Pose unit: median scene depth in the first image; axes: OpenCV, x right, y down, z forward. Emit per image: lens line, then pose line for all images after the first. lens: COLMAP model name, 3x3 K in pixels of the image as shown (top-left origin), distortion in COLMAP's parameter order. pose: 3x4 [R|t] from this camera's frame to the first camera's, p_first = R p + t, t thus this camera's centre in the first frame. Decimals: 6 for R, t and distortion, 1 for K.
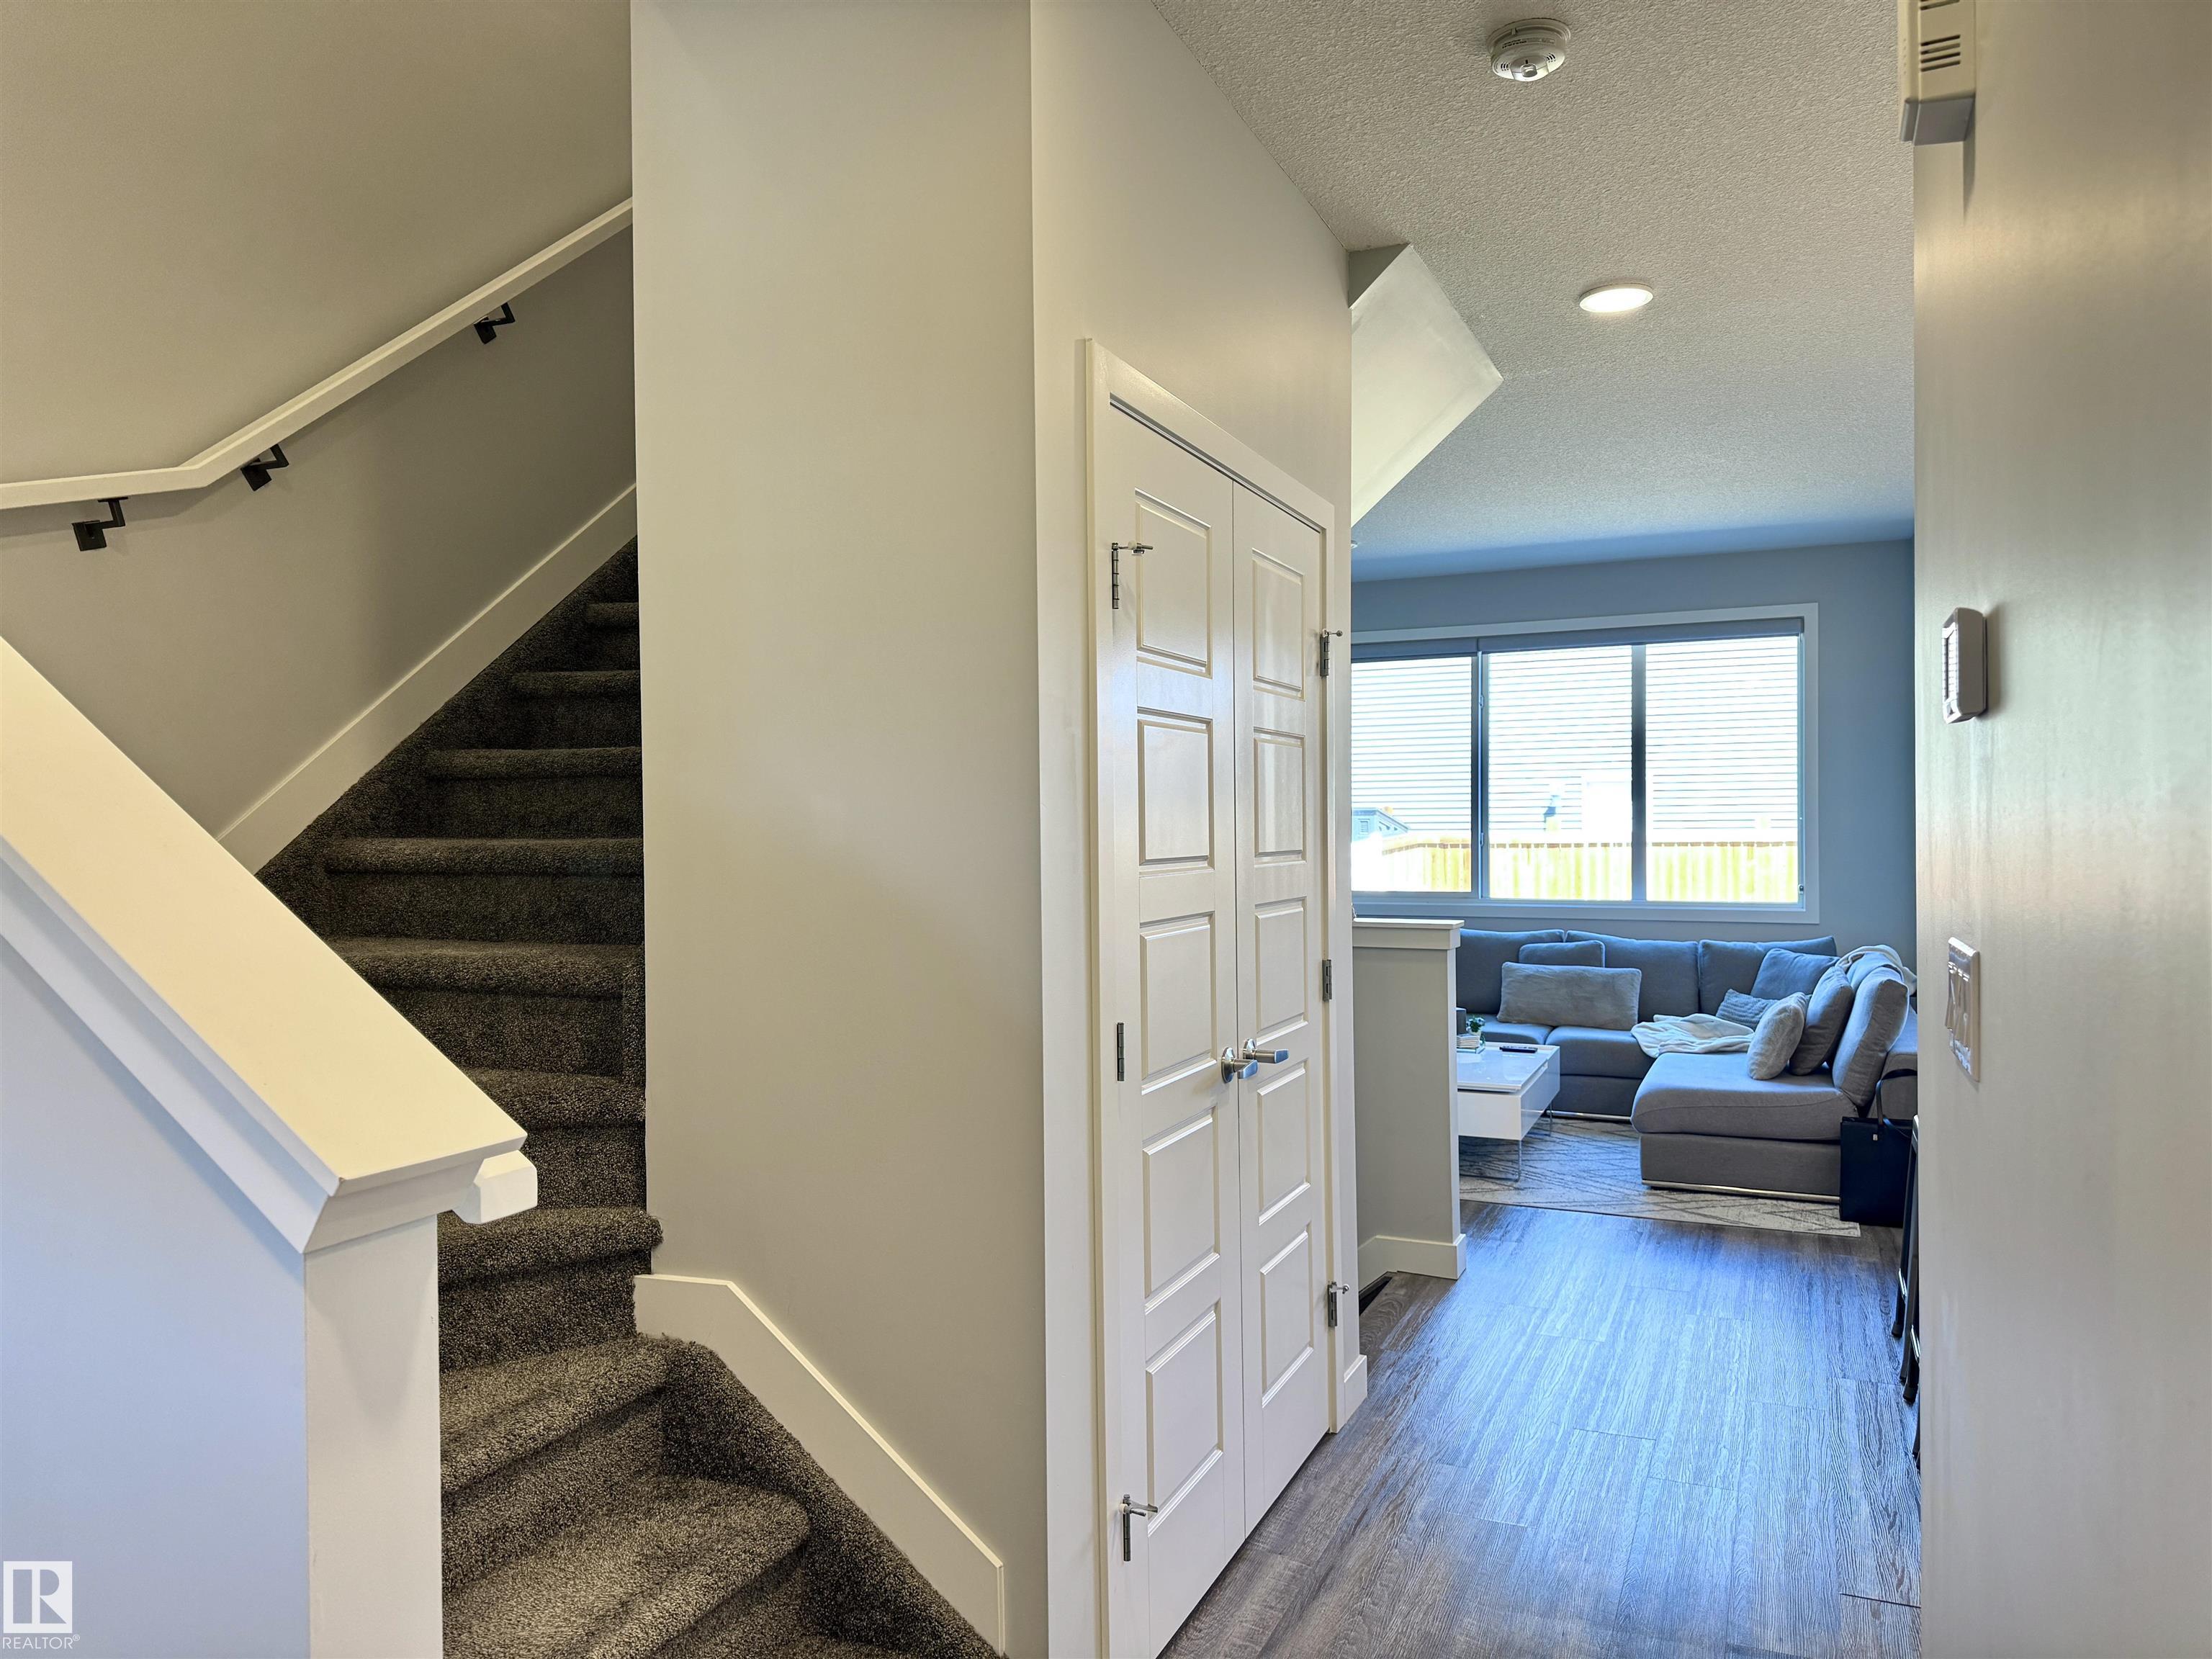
lens RADIAL K [[1560.8, 0, 1074.4], [0, 1560.8, 837.4], [0, 0, 1]] dist [0.109268, -0.169735]
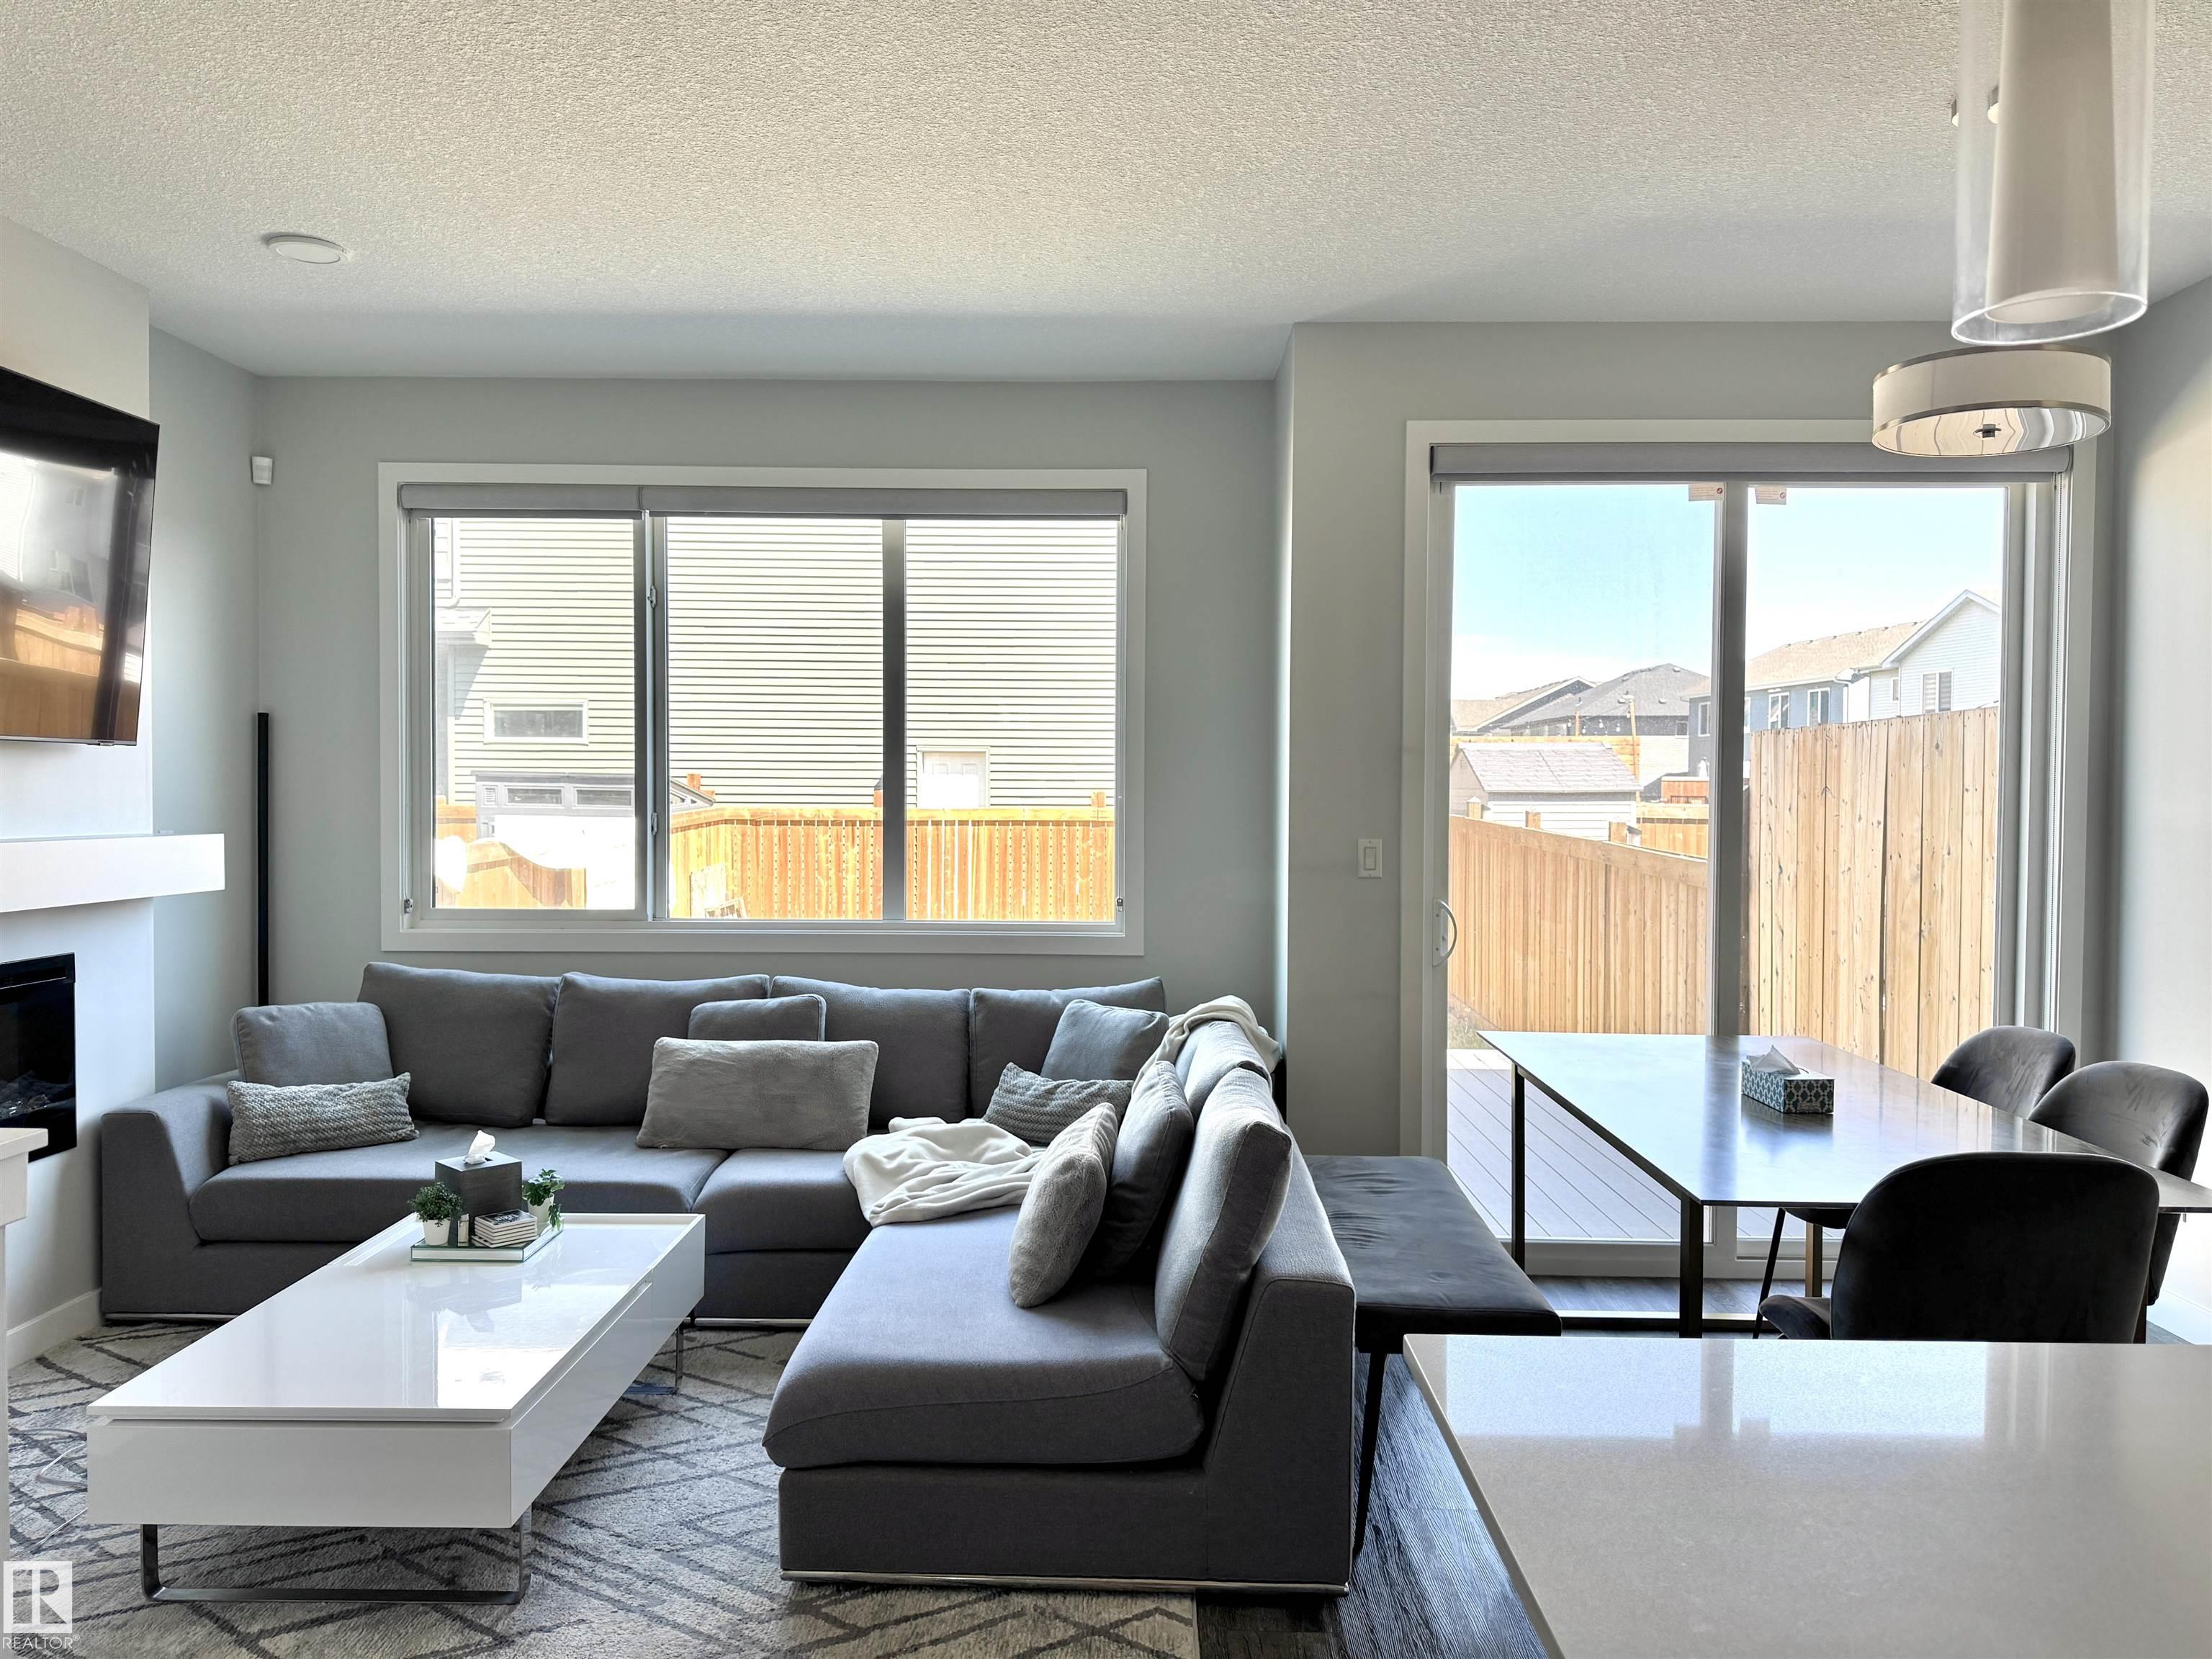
lens RADIAL K [[1562.0, 0, 1106.0], [0, 1562.0, 829.5], [0, 0, 1]] dist [0.110574, -0.001282]
pose [[0.917110, 0.008481, 0.398544, 0.194781], [-0.013668, 0.999855, 0.010176, -0.005540], [-0.398400, -0.014780, 0.917093, 0.406309]]
